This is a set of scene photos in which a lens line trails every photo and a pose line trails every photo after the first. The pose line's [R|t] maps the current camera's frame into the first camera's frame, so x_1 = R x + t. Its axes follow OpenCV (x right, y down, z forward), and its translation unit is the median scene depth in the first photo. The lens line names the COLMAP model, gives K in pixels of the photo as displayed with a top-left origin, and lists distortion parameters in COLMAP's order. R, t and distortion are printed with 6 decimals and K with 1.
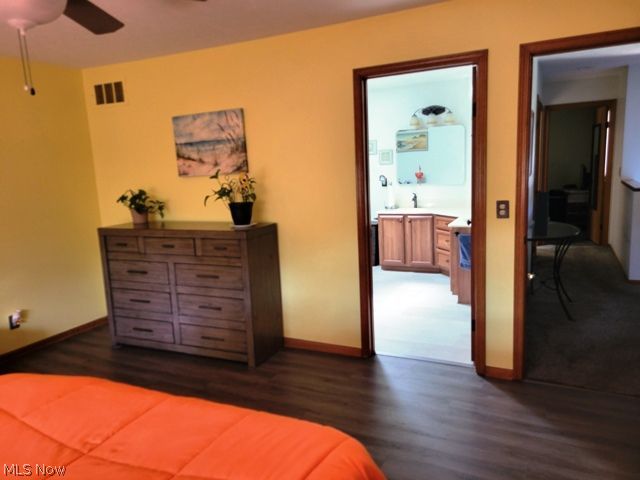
lens RADIAL K [[490.1, 0, 319.5], [0, 490.1, 240.7], [0, 0, 1]] dist [0.044366, -0.006650]
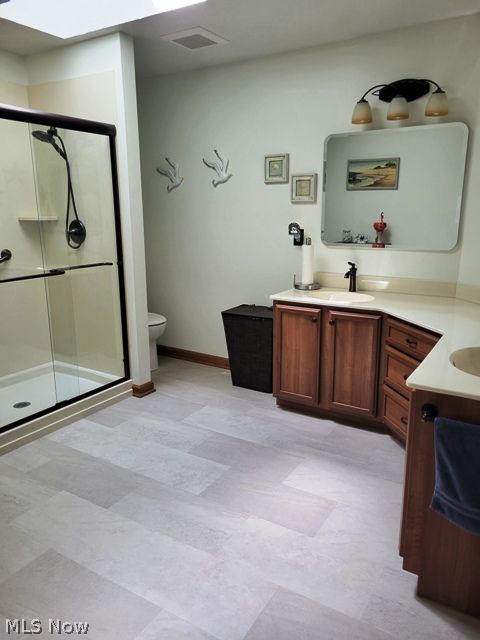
lens RADIAL K [[490.1, 0, 241.1], [0, 490.1, 321.4], [0, 0, 1]] dist [0.044366, -0.006650]
pose [[0.993587, 0.065951, -0.091842, 0.134799], [-0.059495, 0.995676, 0.071346, -0.067585], [0.096150, -0.065424, 0.993214, 0.496467]]
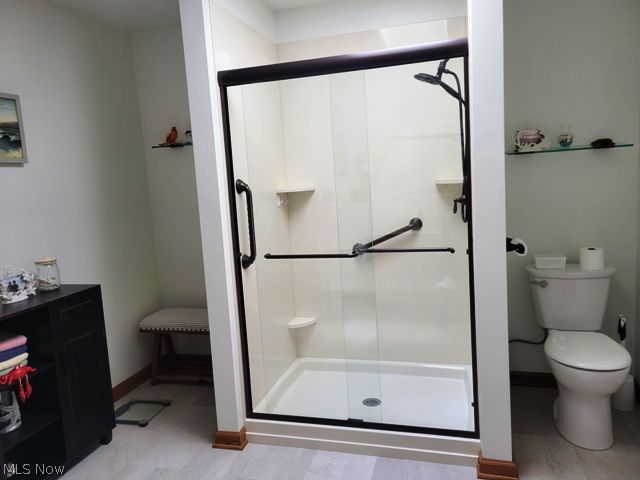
lens RADIAL K [[490.1, 0, 321.8], [0, 490.1, 234.2], [0, 0, 1]] dist [0.044366, -0.006650]
pose [[0.174901, 0.151357, -0.972883, 0.216471], [-0.115952, 0.984404, 0.132304, -0.107871], [0.977735, 0.089668, 0.189723, 0.731644]]
